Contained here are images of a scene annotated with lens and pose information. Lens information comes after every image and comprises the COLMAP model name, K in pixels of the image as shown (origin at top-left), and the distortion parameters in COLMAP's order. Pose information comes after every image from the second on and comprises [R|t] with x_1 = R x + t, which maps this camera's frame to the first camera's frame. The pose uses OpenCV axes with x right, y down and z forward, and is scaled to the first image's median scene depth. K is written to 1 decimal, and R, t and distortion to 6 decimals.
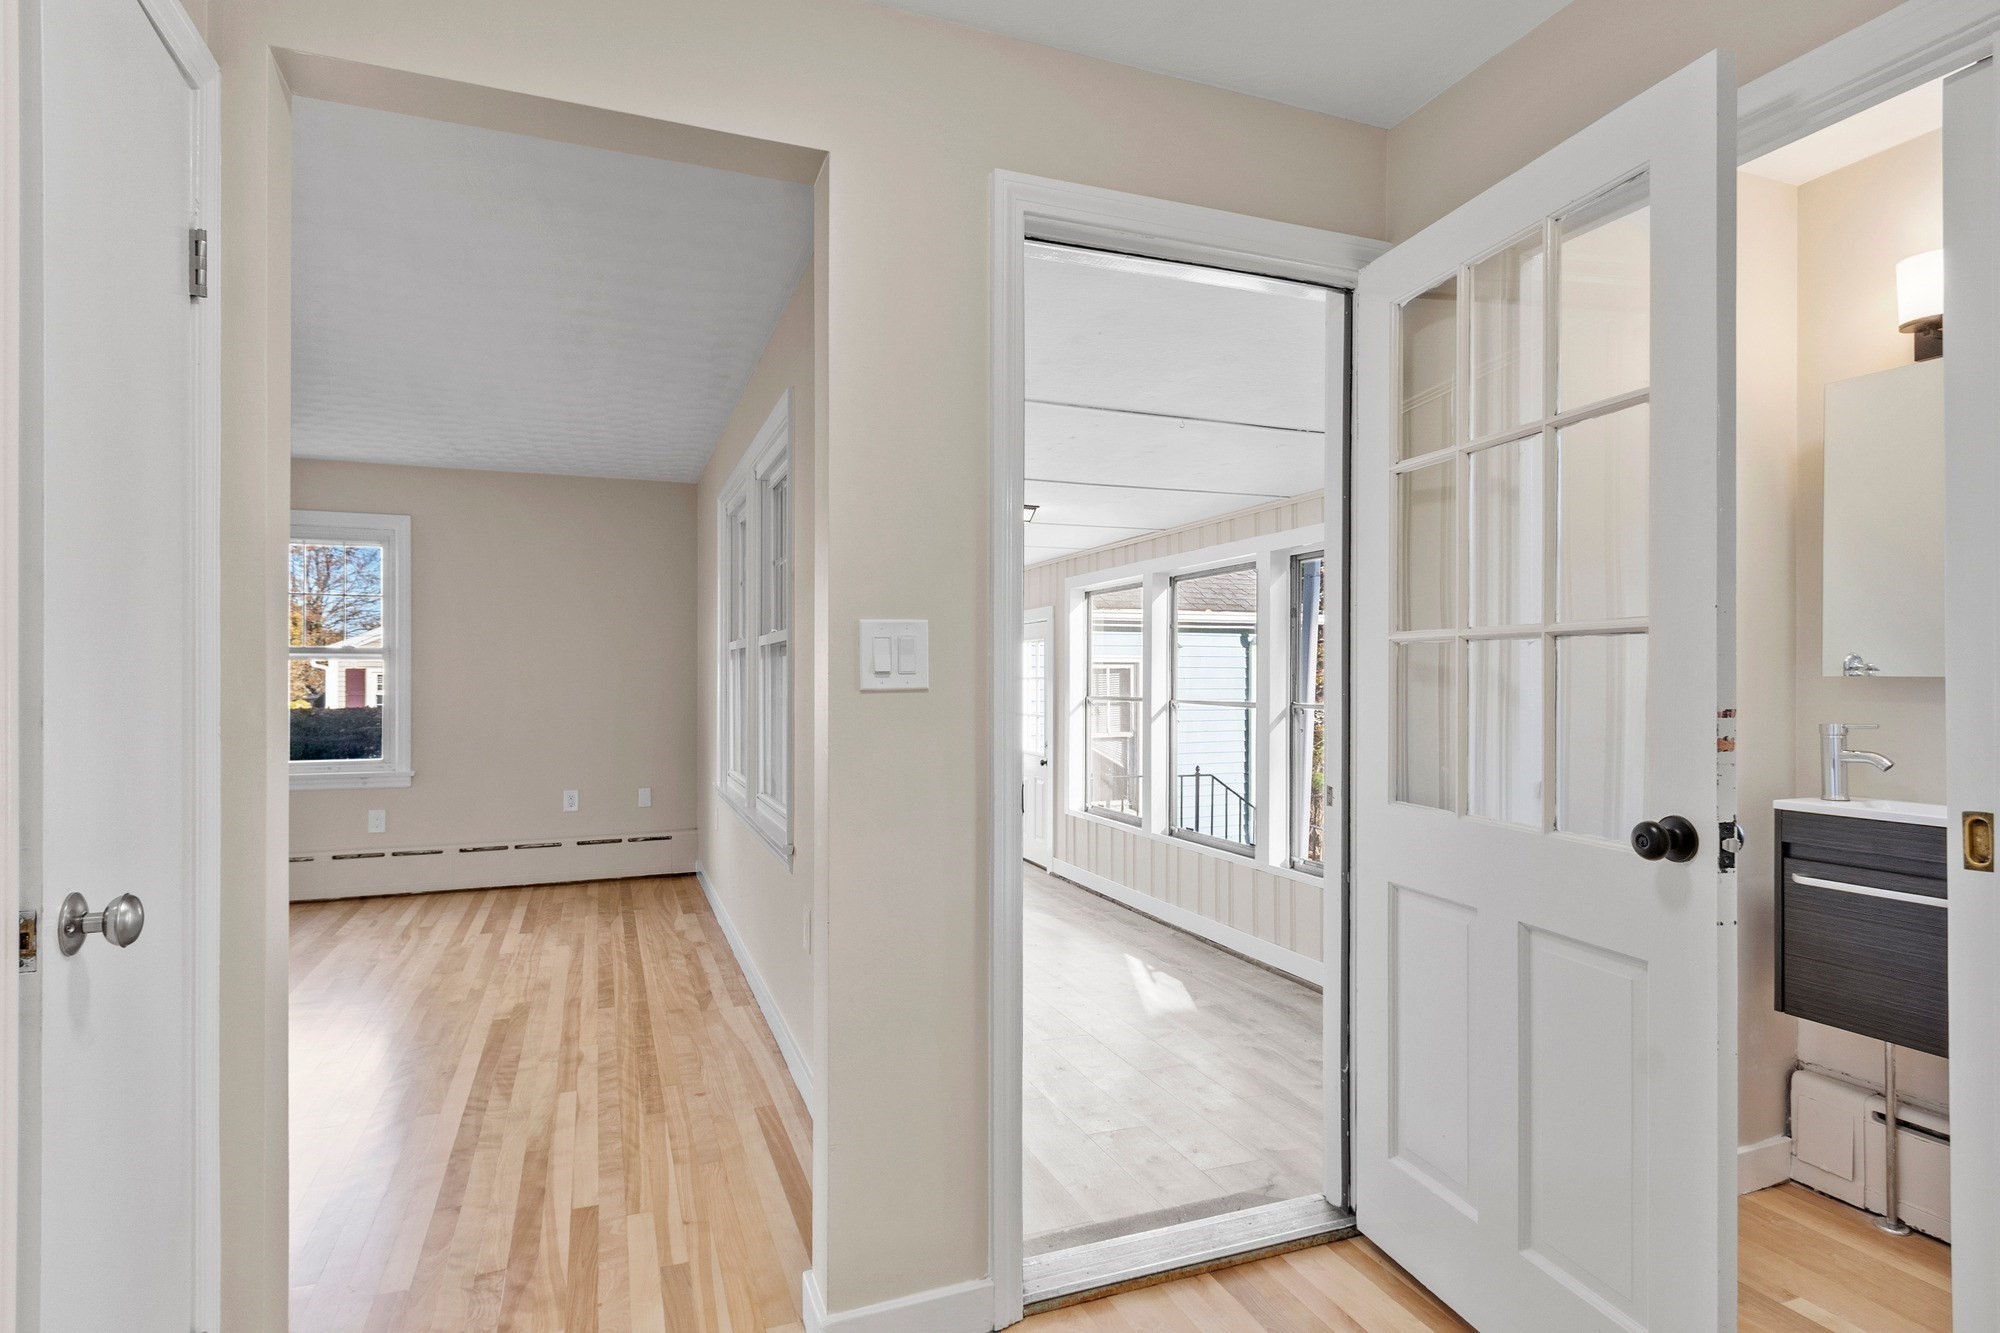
lens RADIAL K [[1044.7, 0, 1006.9], [0, 1044.7, 669.4], [0, 0, 1]] dist [0.005684, 0.000641]
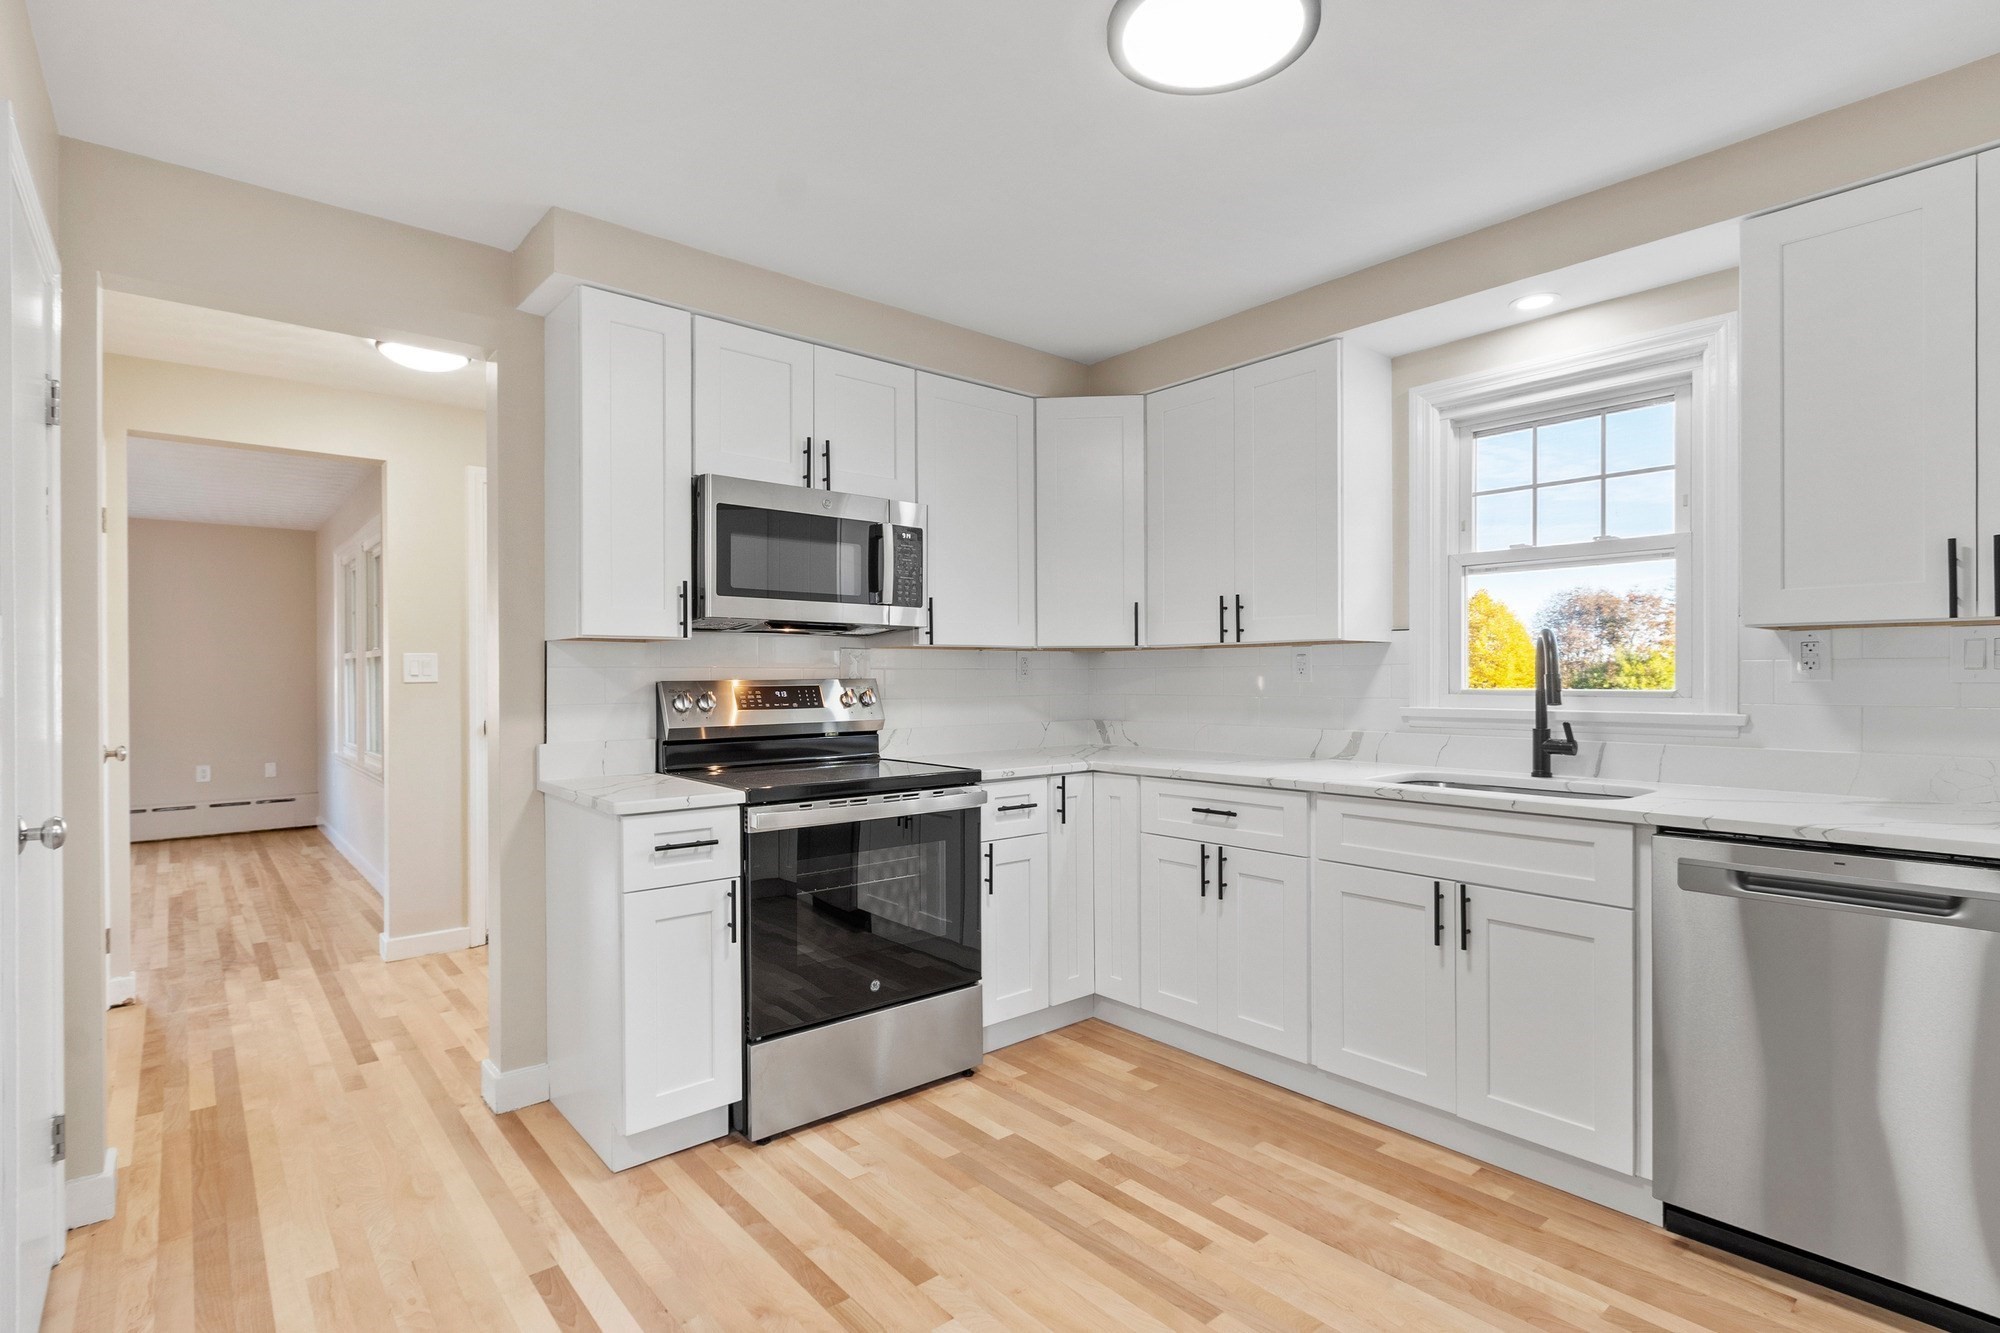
lens RADIAL K [[963.2, 0, 996.7], [0, 963.2, 679.0], [0, 0, 1]] dist [0.000082, -0.000104]
pose [[0.945132, -0.003985, 0.326664, 0.152252], [0.001084, 0.999958, 0.009063, -0.002493], [-0.326687, -0.008212, 0.945097, -0.554541]]
